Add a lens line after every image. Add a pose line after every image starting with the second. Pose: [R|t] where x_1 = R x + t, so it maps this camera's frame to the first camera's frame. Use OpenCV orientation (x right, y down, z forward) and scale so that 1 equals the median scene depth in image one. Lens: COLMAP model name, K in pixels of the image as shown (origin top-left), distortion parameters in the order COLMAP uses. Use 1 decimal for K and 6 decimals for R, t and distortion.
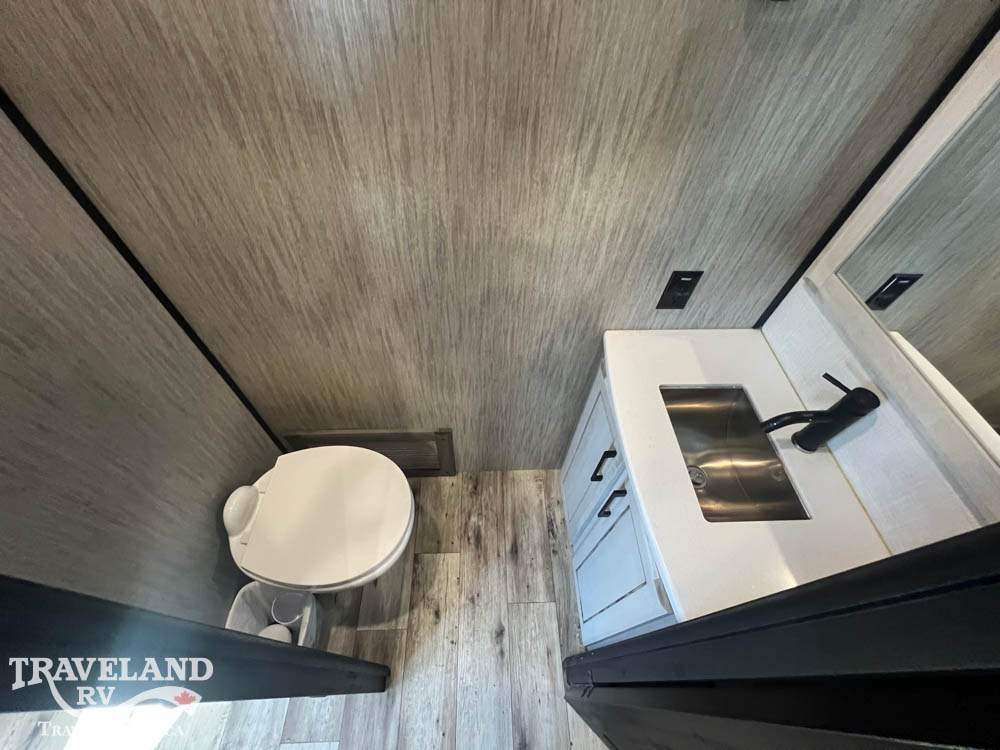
lens RADIAL K [[403.1, 0, 492.9], [0, 403.1, 370.7], [0, 0, 1]] dist [-0.003755, 0.000053]
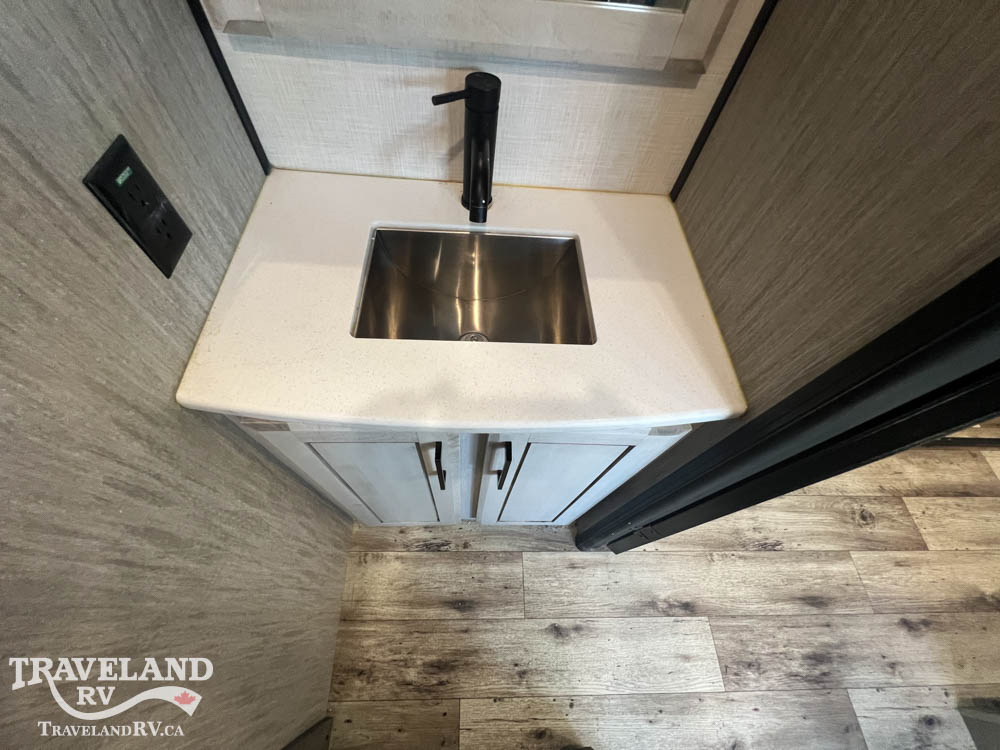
lens RADIAL K [[403.1, 0, 496.7], [0, 403.1, 373.8], [0, 0, 1]] dist [-0.003755, 0.000053]
pose [[0.015670, -0.877439, 0.479432, 0.078642], [0.738861, 0.333222, 0.585702, -0.079321], [-0.673676, 0.345056, 0.653527, 0.363716]]
